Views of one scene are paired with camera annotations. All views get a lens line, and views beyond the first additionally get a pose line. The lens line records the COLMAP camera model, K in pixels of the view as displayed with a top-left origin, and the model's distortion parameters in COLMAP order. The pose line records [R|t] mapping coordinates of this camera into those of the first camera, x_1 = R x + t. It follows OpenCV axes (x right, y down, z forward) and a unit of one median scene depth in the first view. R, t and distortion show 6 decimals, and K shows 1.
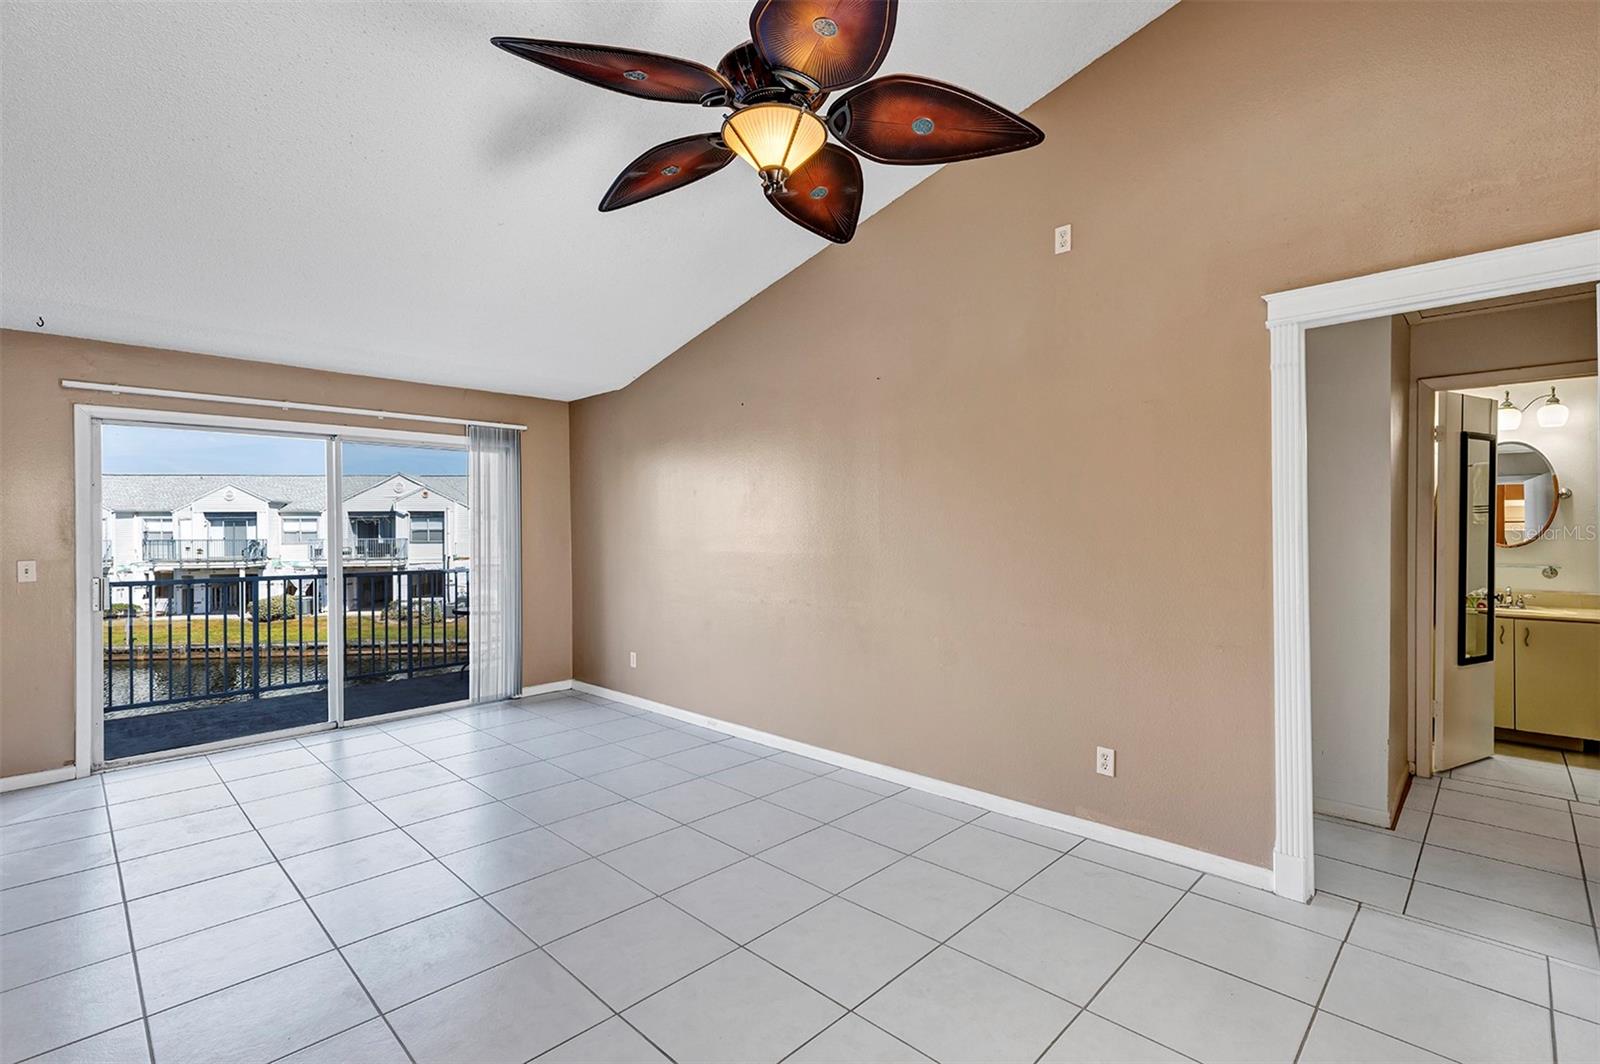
lens RADIAL K [[725.8, 0, 790.6], [0, 725.8, 526.5], [0, 0, 1]] dist [0.009438, -0.001335]
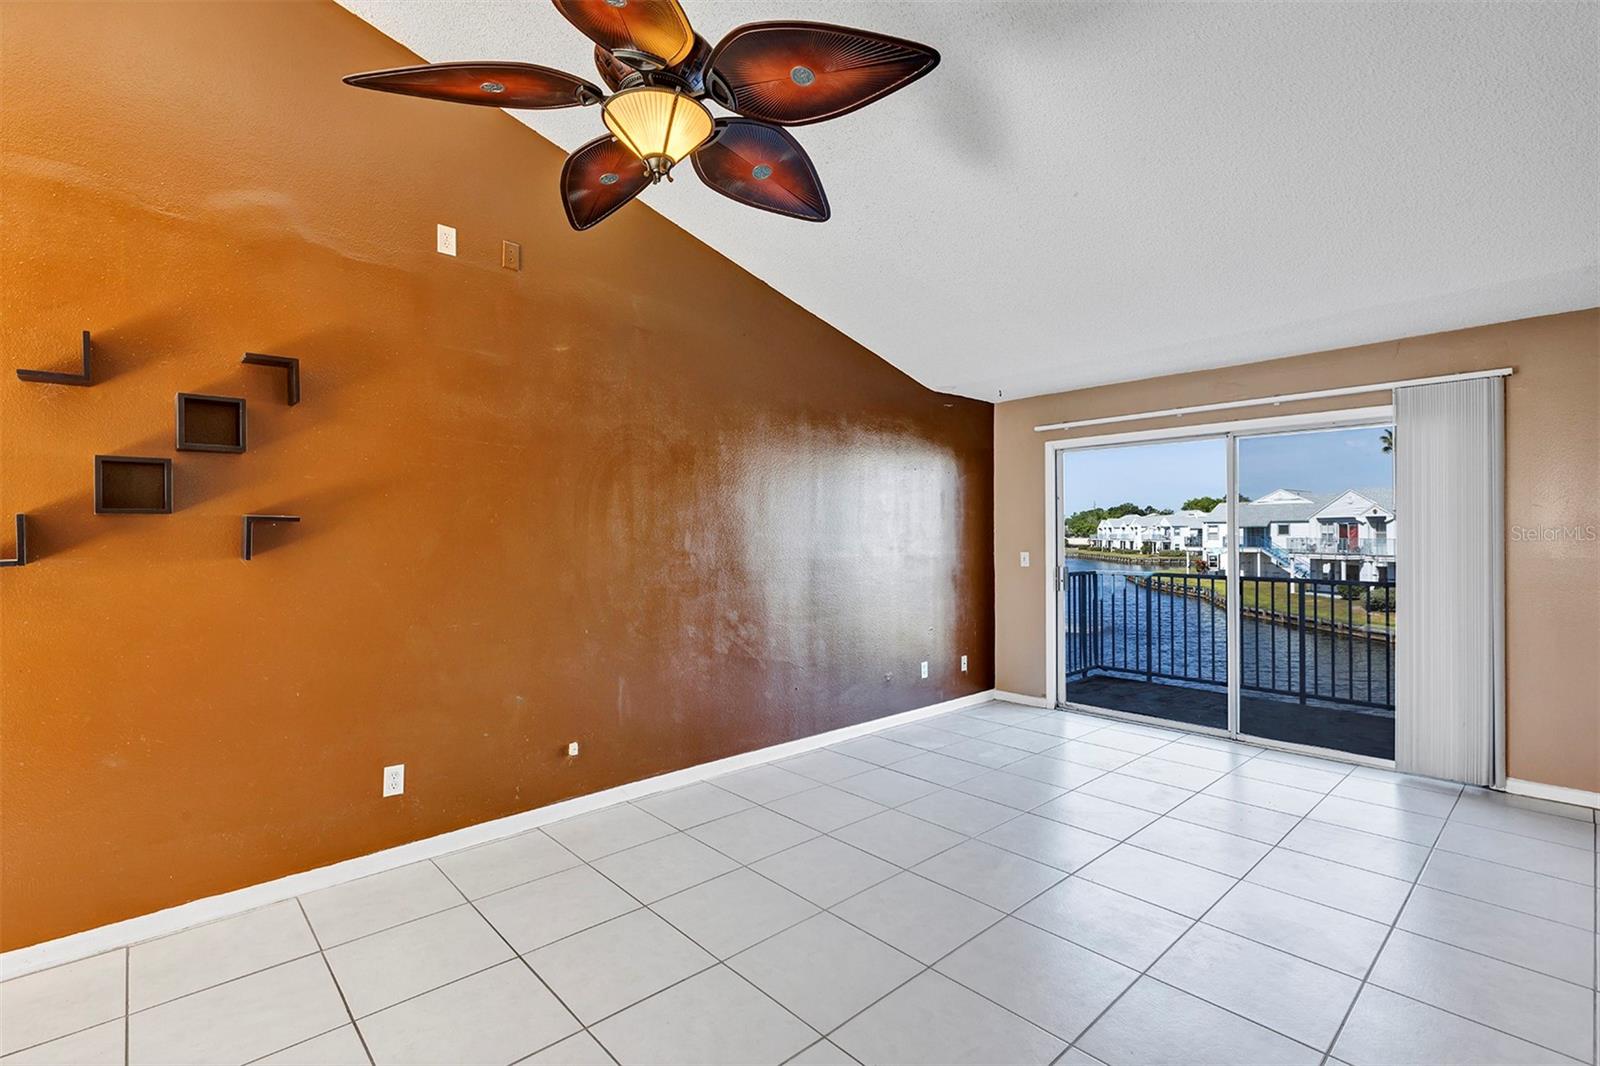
lens RADIAL K [[725.8, 0, 780.0], [0, 725.8, 529.3], [0, 0, 1]] dist [0.009438, -0.001335]
pose [[-0.086242, -0.004971, -0.996262, 0.340370], [0.008328, 0.999949, -0.005710, 0.003443], [0.996239, -0.008789, -0.086196, 0.450773]]
